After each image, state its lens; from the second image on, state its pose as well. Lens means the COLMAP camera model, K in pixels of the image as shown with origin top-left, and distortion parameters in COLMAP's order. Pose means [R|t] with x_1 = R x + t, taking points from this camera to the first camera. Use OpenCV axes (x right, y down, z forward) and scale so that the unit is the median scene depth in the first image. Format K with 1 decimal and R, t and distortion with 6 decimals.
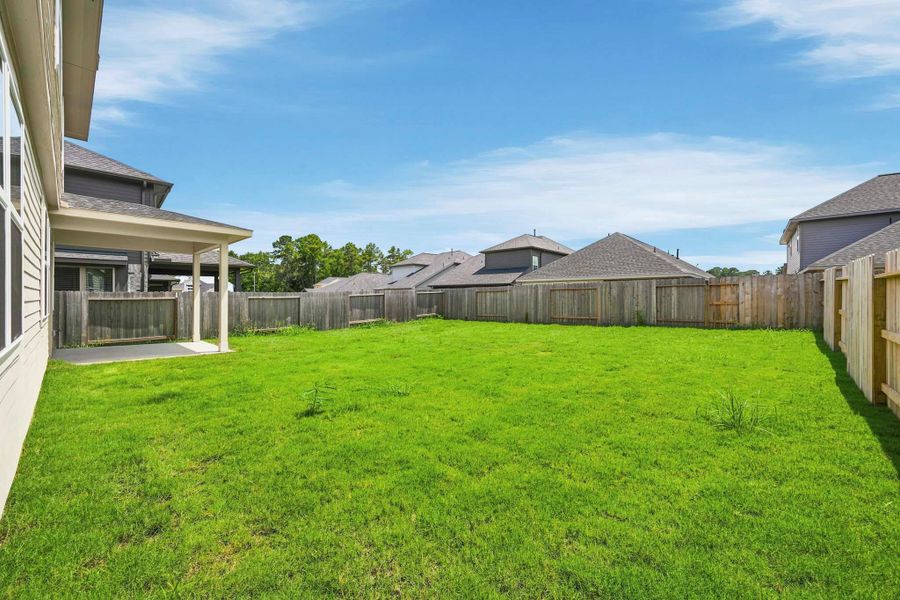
lens RADIAL K [[361.6, 0, 450.4], [0, 361.6, 304.7], [0, 0, 1]] dist [0.001933, 0.000233]
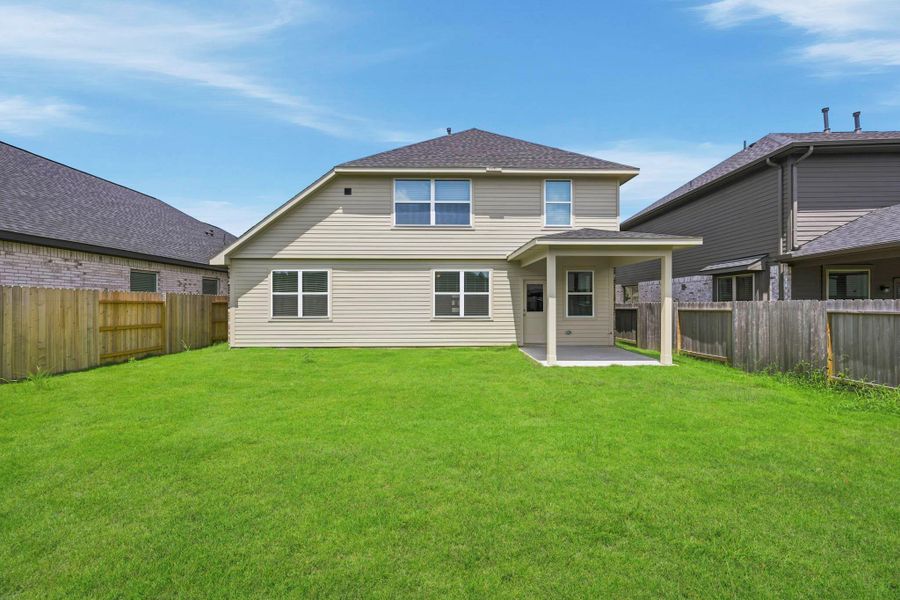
lens RADIAL K [[361.6, 0, 450.4], [0, 361.6, 304.7], [0, 0, 1]] dist [0.001933, 0.000233]
pose [[-0.742242, -0.002500, -0.670127, 0.174822], [-0.019139, 0.999664, 0.017469, -0.029761], [0.669858, 0.025792, -0.742041, 1.183519]]
